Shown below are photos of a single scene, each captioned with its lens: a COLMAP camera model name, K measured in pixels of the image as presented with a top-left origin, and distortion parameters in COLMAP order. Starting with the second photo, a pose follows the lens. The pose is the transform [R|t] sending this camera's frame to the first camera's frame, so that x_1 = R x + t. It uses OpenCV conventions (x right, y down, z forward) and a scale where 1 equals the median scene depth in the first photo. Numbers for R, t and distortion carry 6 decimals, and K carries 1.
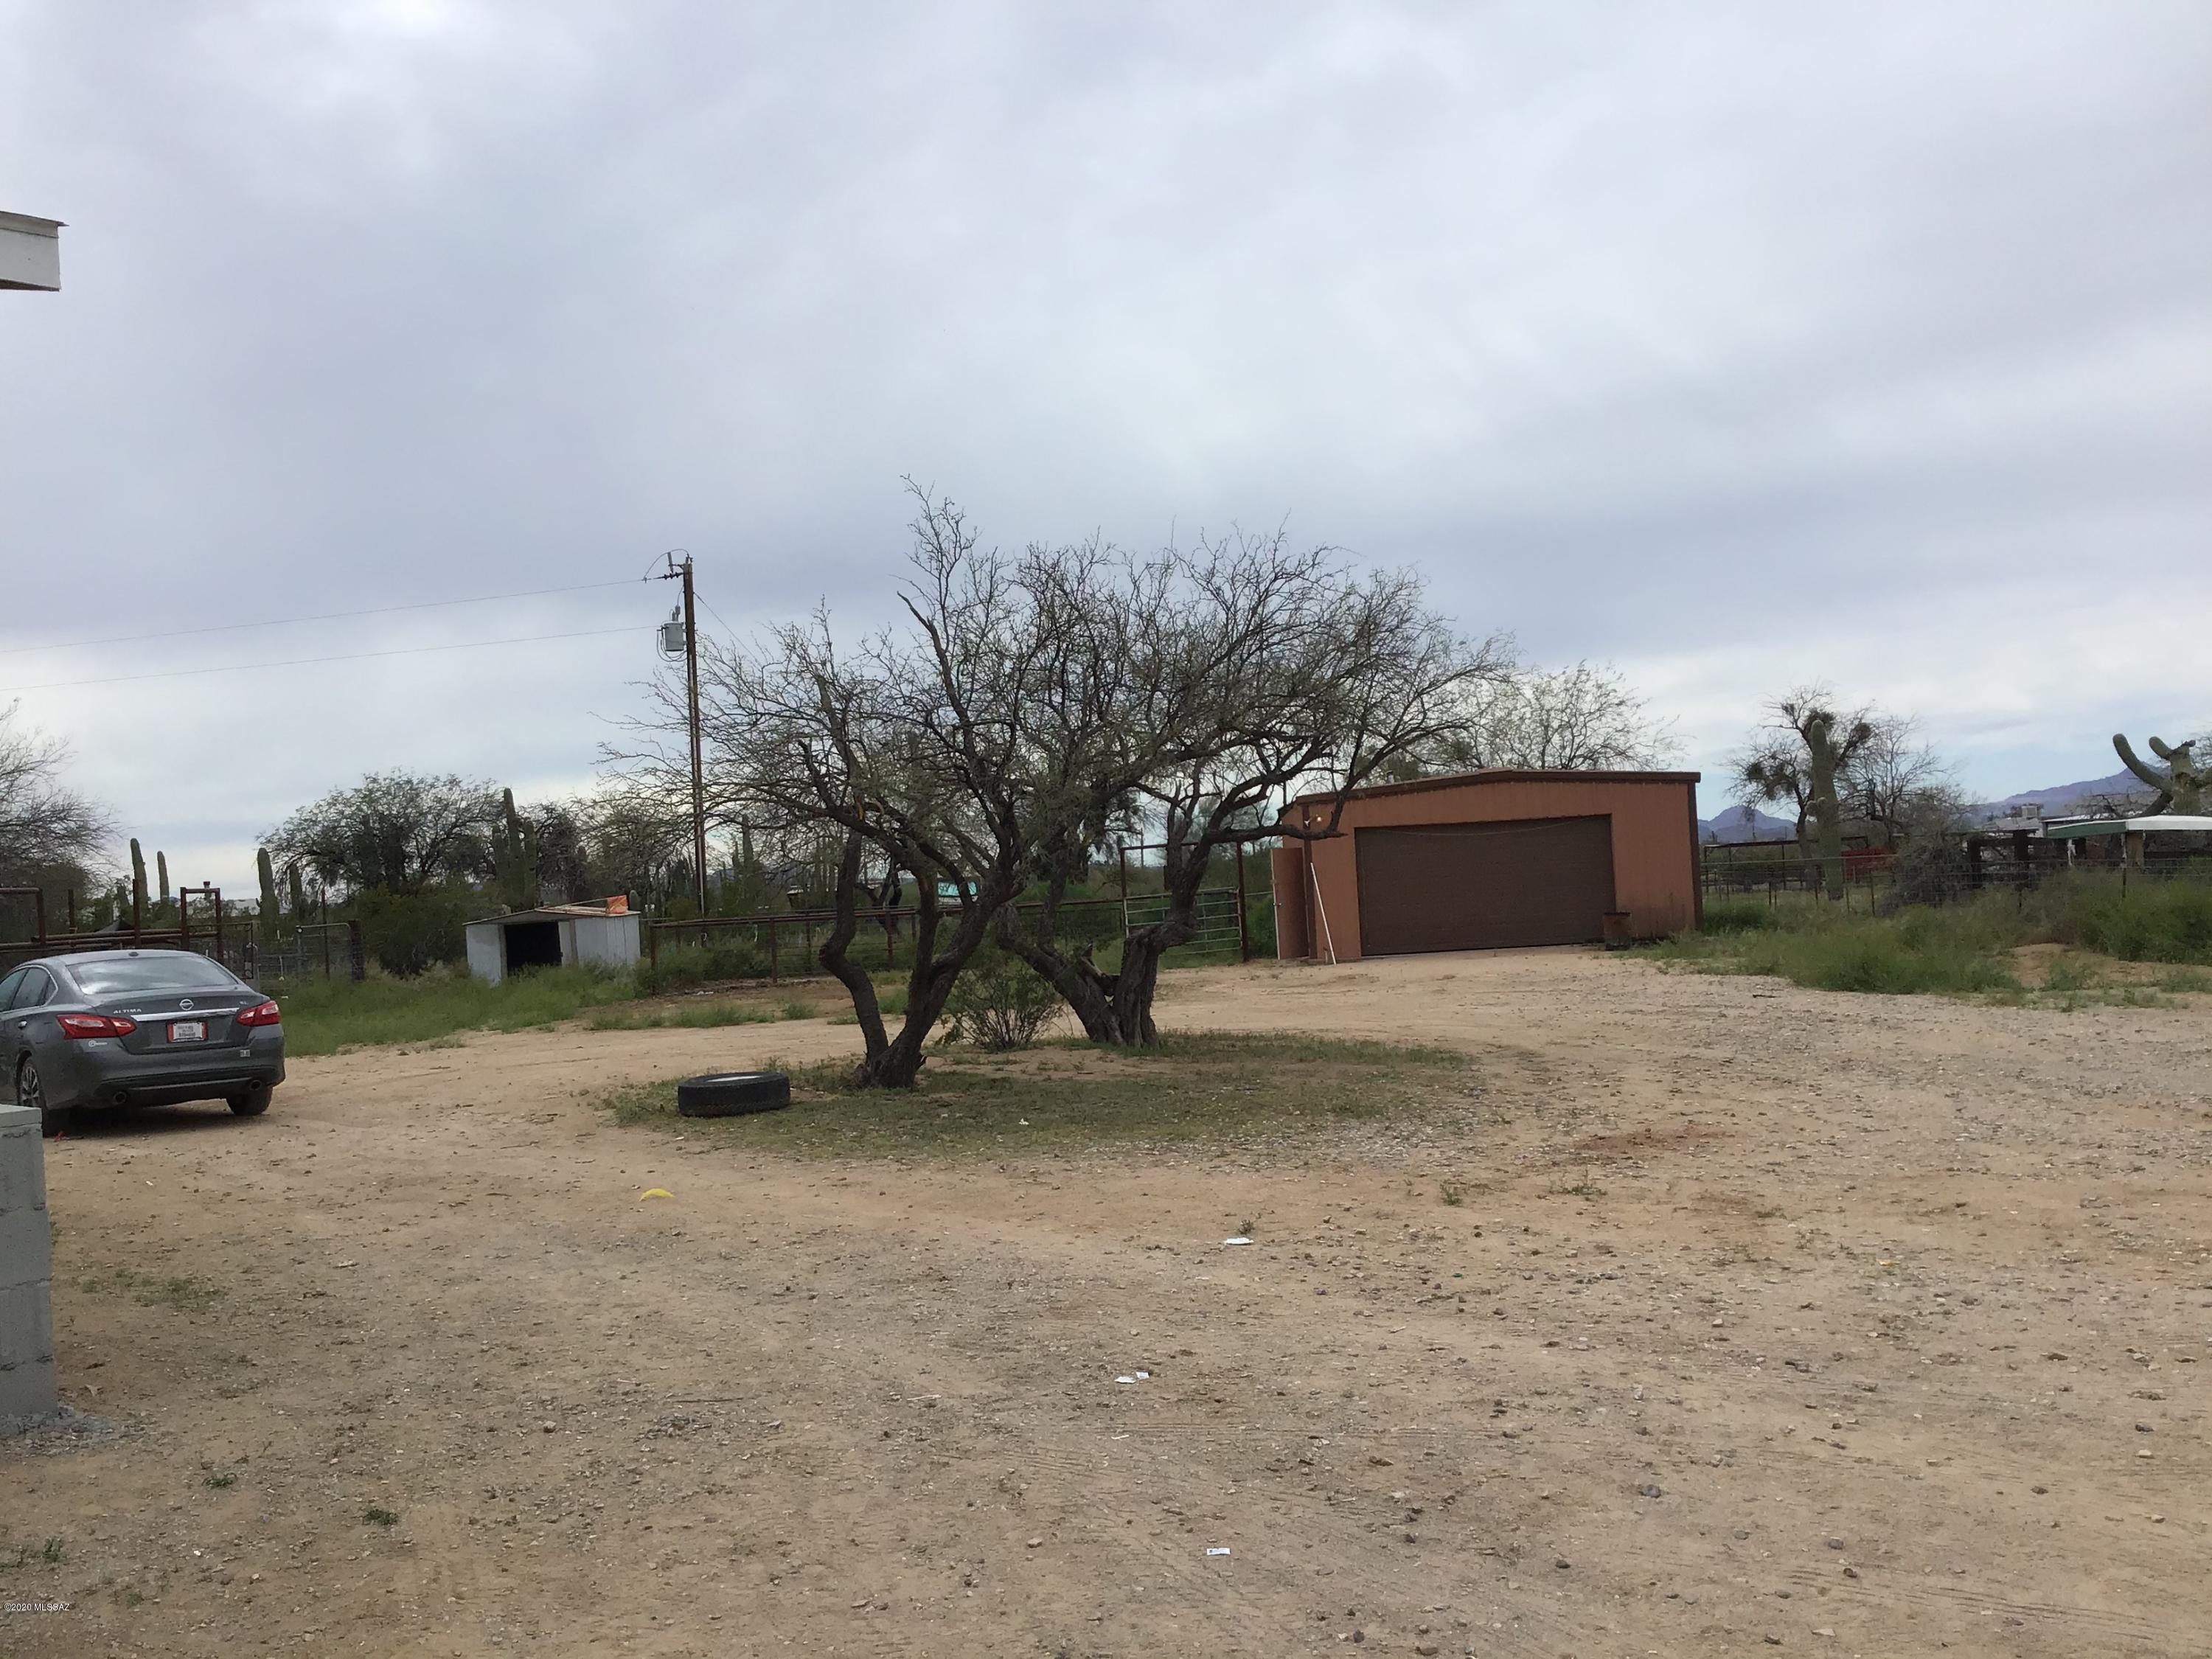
lens RADIAL K [[2006.1, 0, 1102.8], [0, 2006.1, 814.5], [0, 0, 1]] dist [0.080998, -0.157079]
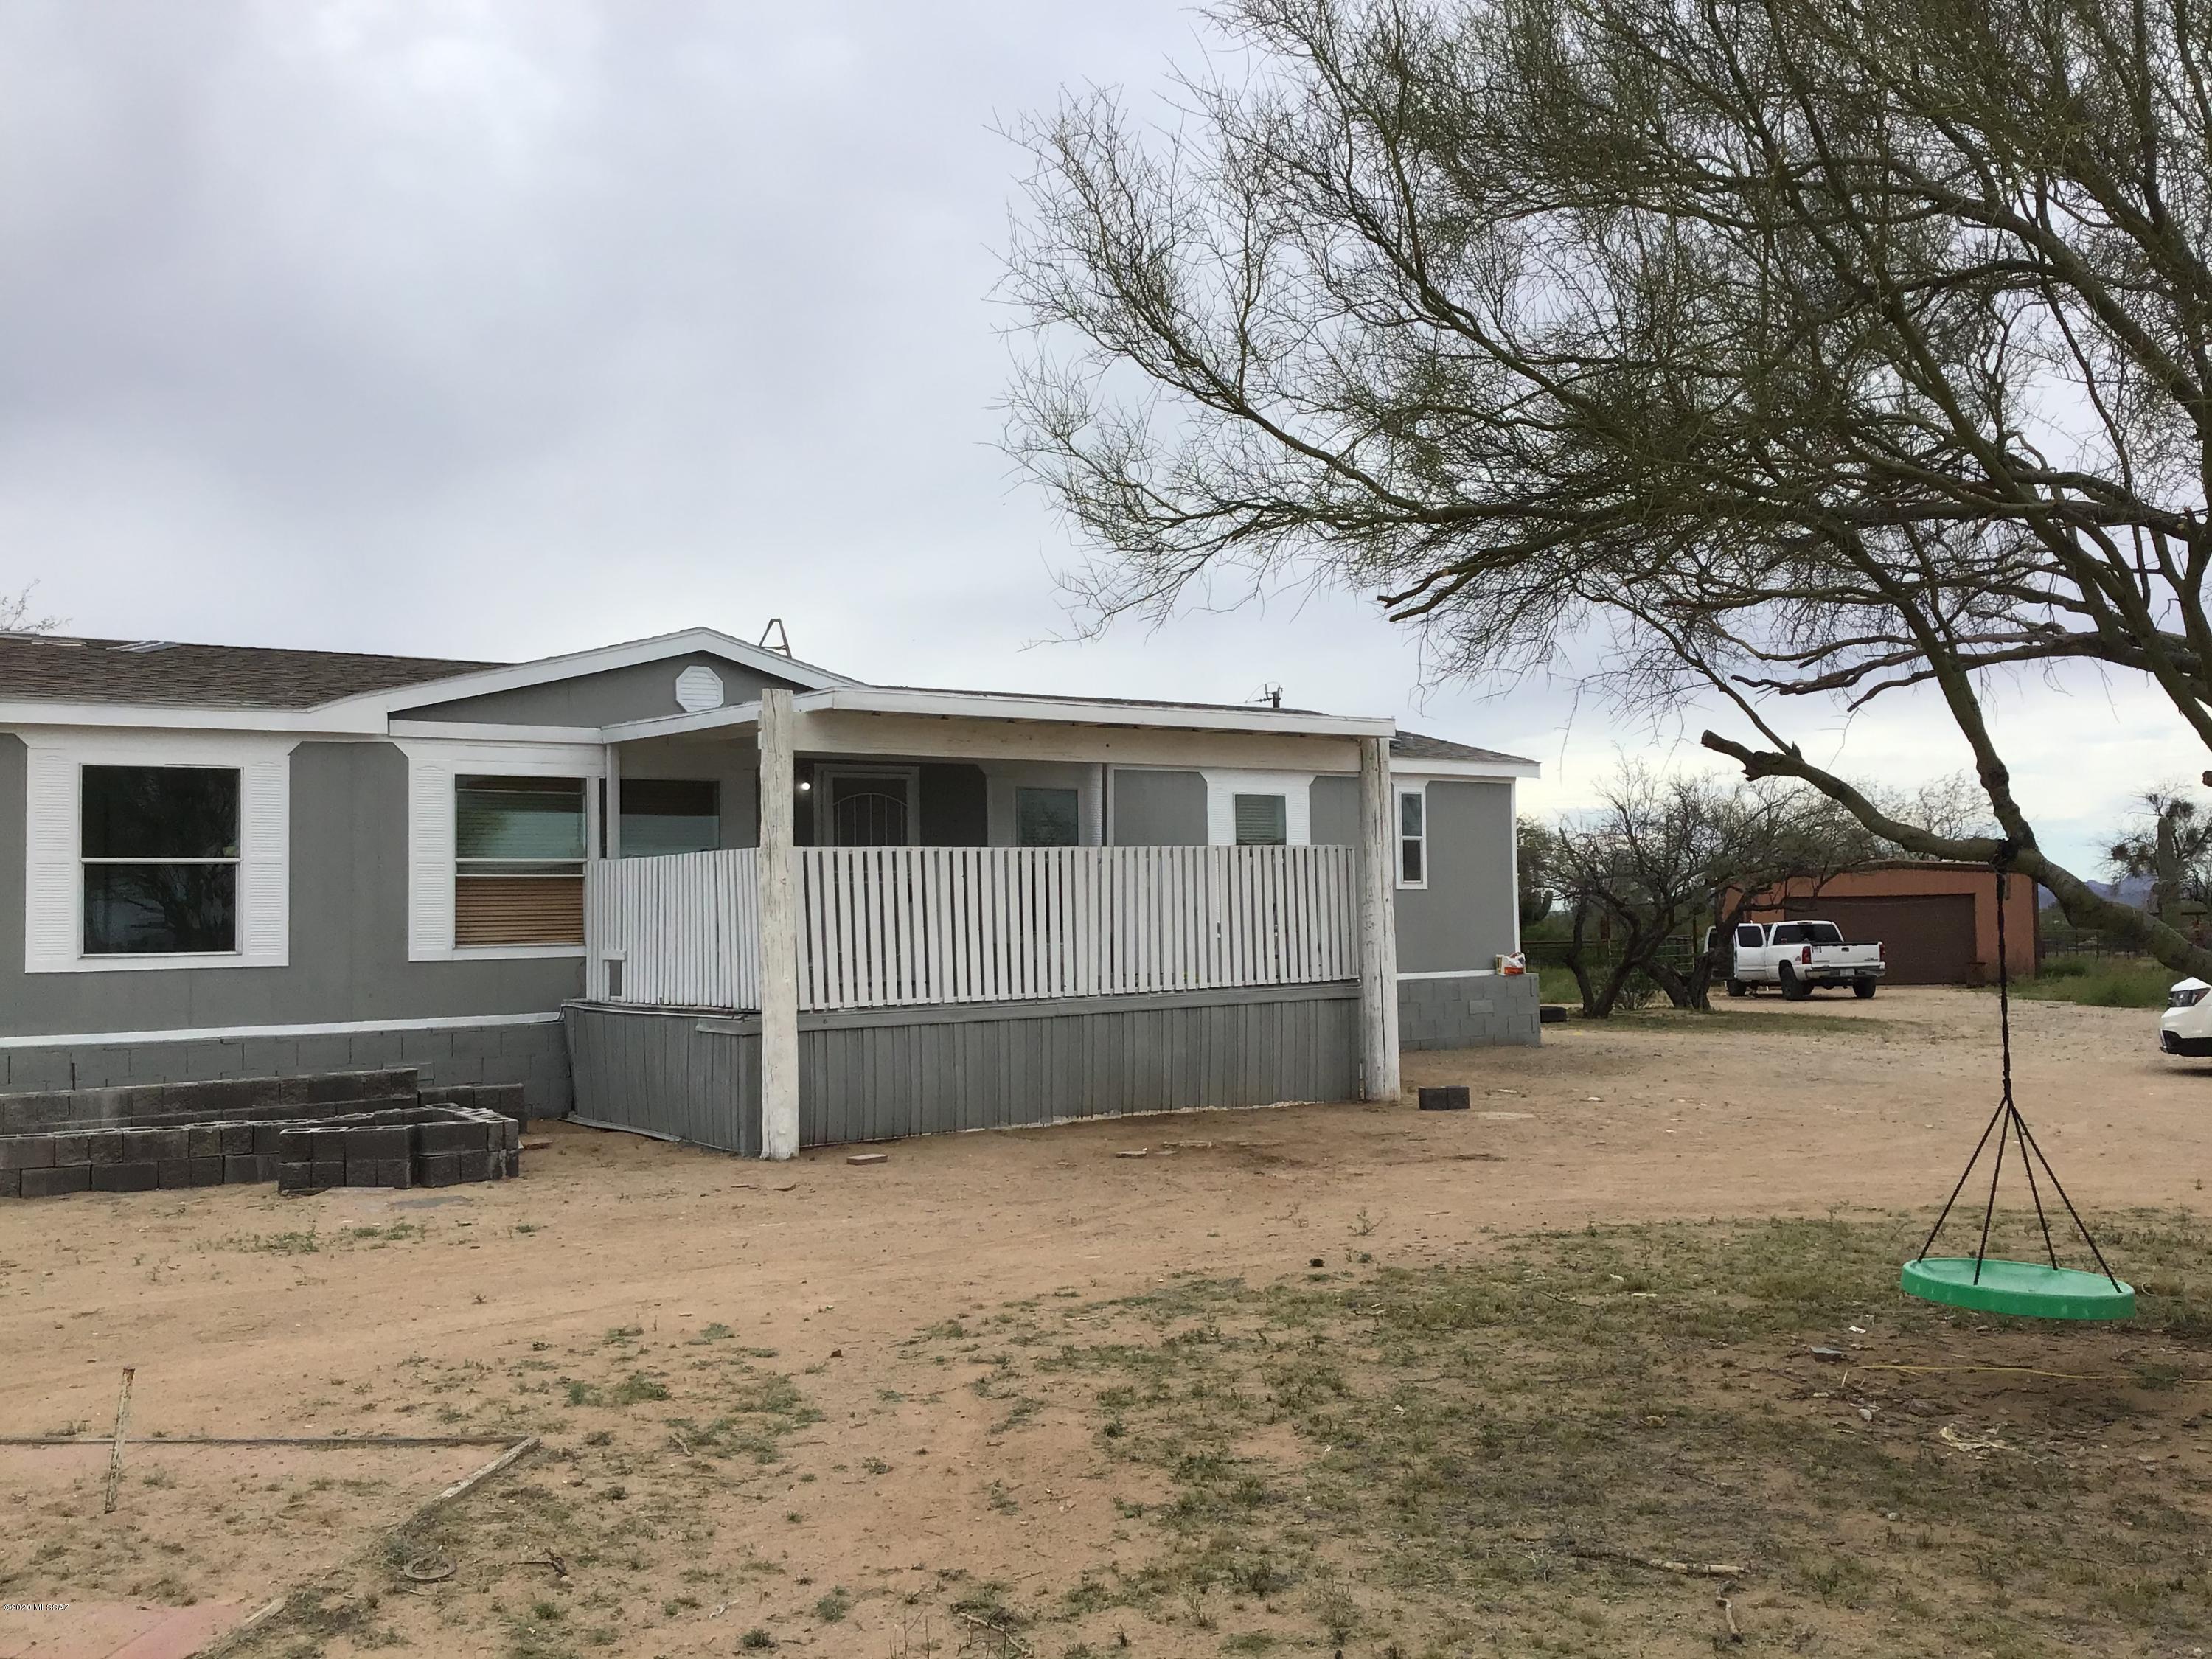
lens RADIAL K [[2006.1, 0, 1102.8], [0, 2006.1, 814.5], [0, 0, 1]] dist [0.080998, -0.157079]
pose [[0.984545, 0.021975, -0.173749, -0.119338], [-0.025497, 0.999512, -0.018067, -0.015820], [0.173267, 0.022218, 0.984624, -0.581745]]
